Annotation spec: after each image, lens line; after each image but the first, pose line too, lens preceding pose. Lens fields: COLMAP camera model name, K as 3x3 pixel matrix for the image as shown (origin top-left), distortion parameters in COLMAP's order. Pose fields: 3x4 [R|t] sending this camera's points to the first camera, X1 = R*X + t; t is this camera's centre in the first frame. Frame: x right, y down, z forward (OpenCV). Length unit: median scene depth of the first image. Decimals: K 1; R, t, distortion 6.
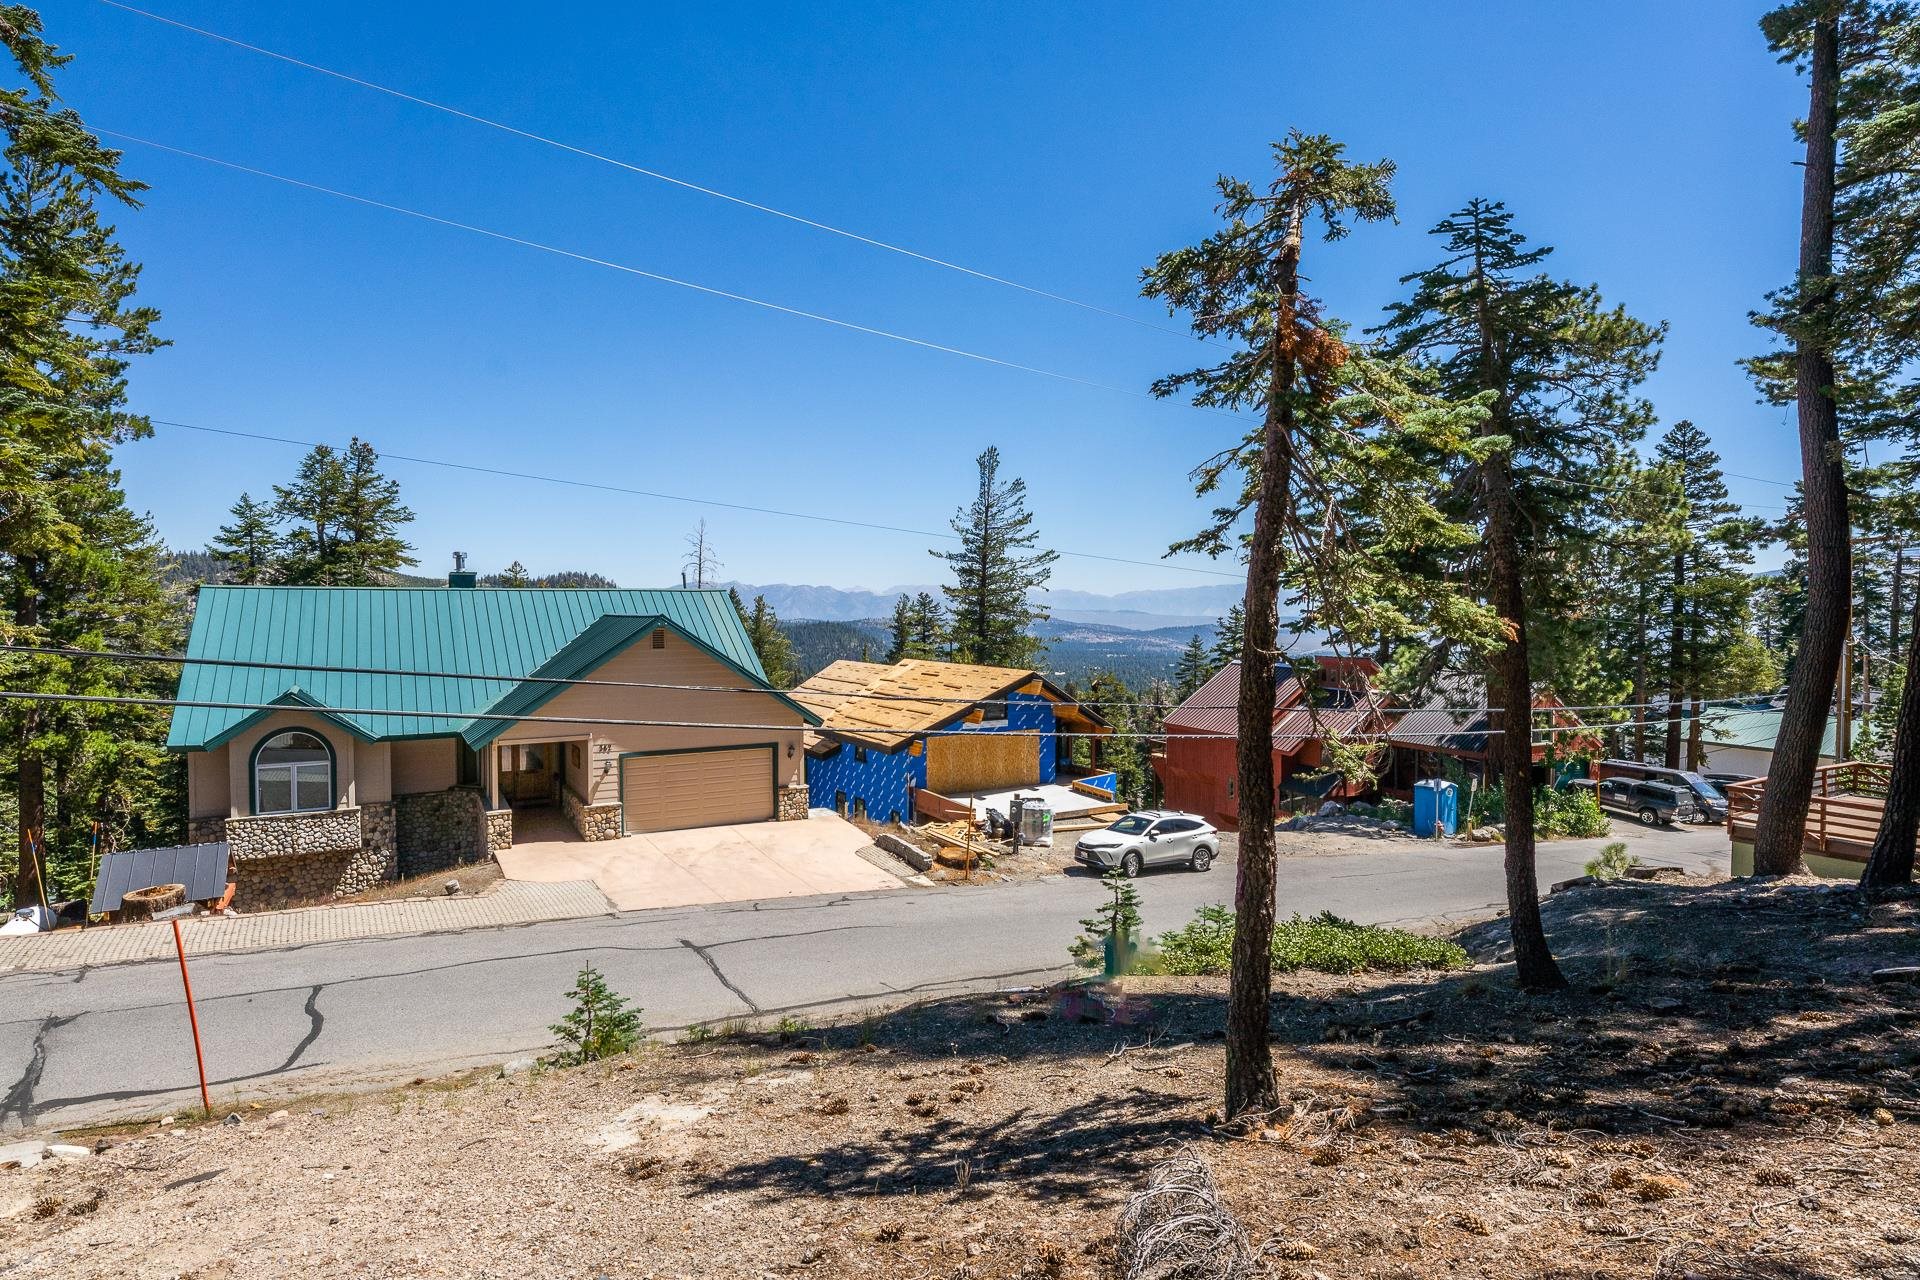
lens RADIAL K [[1009.4, 0, 939.3], [0, 1009.4, 636.2], [0, 0, 1]] dist [-0.001825, -0.001011]
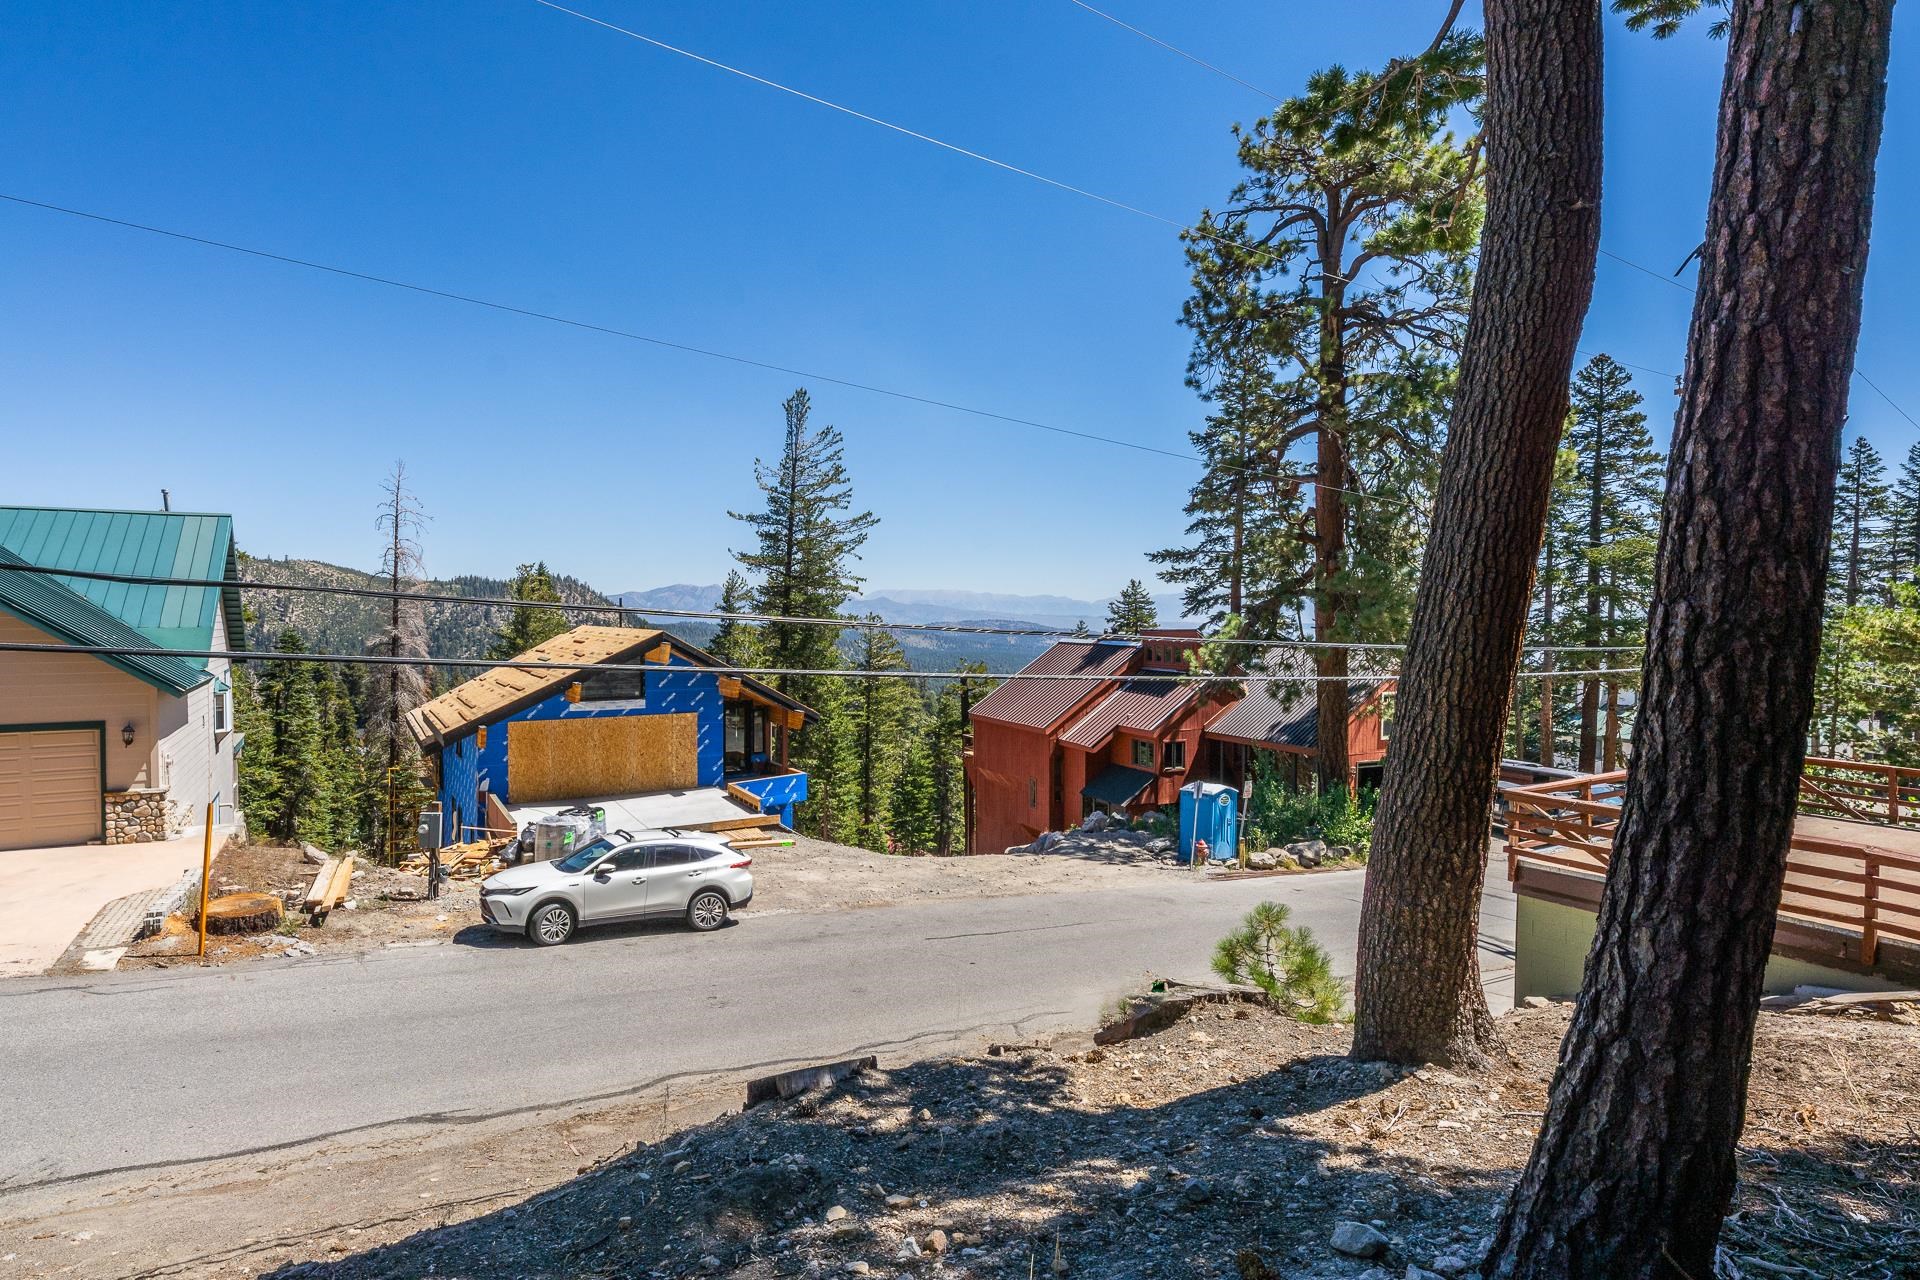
lens RADIAL K [[1009.4, 0, 939.3], [0, 1009.4, 636.2], [0, 0, 1]] dist [-0.001825, -0.001011]
pose [[0.999824, 0.004249, 0.018287, 0.183493], [-0.004162, 0.999980, -0.004762, 0.027263], [-0.018307, 0.004685, 0.999821, 0.182901]]
